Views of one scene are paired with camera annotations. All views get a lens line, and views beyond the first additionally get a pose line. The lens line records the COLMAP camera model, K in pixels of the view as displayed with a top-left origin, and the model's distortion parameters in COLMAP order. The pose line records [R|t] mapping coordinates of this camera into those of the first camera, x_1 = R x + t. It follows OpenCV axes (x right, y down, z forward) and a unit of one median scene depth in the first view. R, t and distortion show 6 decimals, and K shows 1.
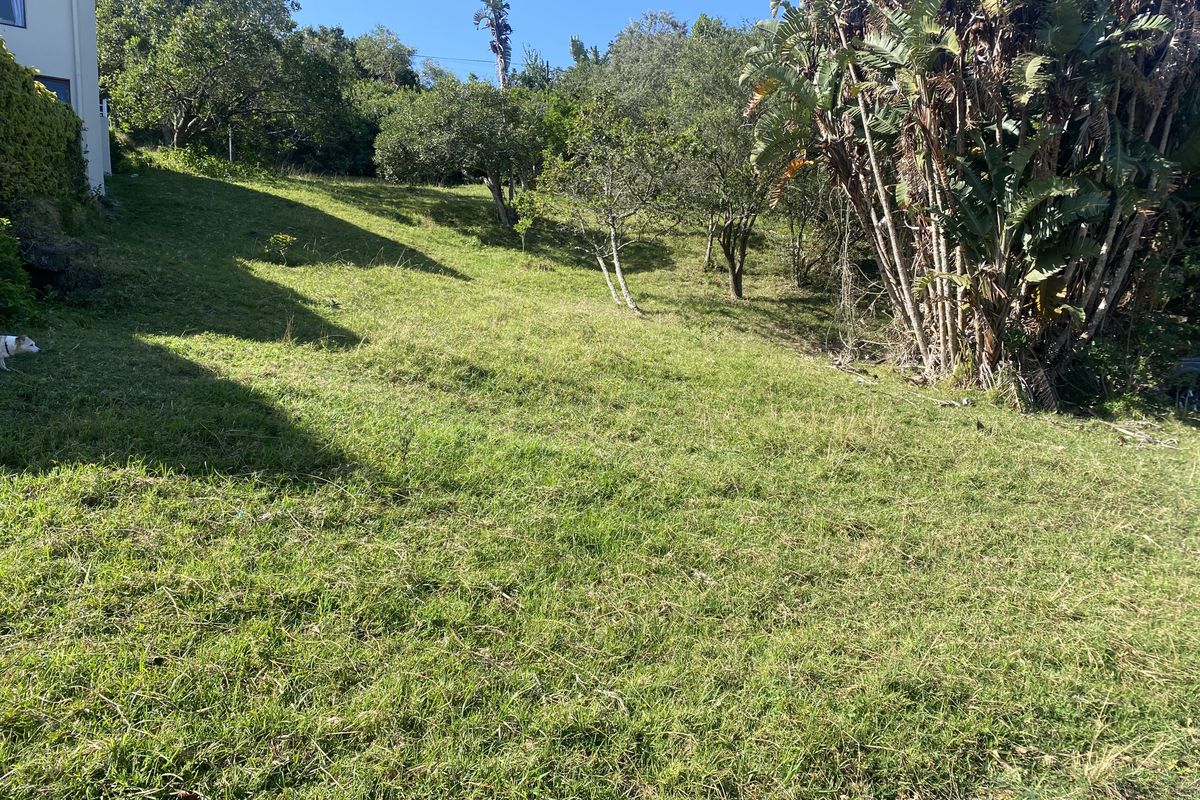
lens RADIAL K [[882.8, 0, 600.0], [0, 882.8, 400.0], [0, 0, 1]] dist [0.038135, -0.105103]
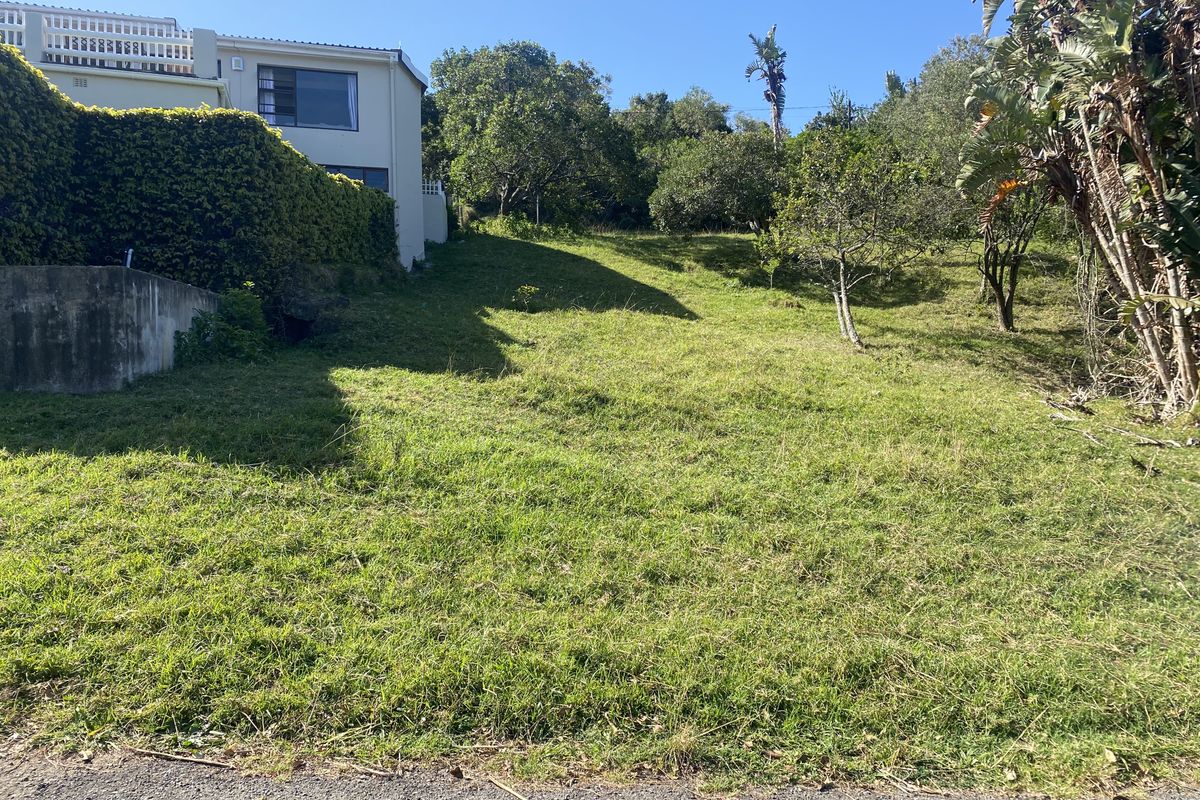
lens RADIAL K [[882.8, 0, 600.0], [0, 882.8, 400.0], [0, 0, 1]] dist [0.038135, -0.105103]
pose [[0.920141, 0.003694, -0.391570, 0.123477], [-0.022918, 0.998750, -0.044432, 0.008216], [0.390916, 0.049858, 0.919075, -0.013401]]
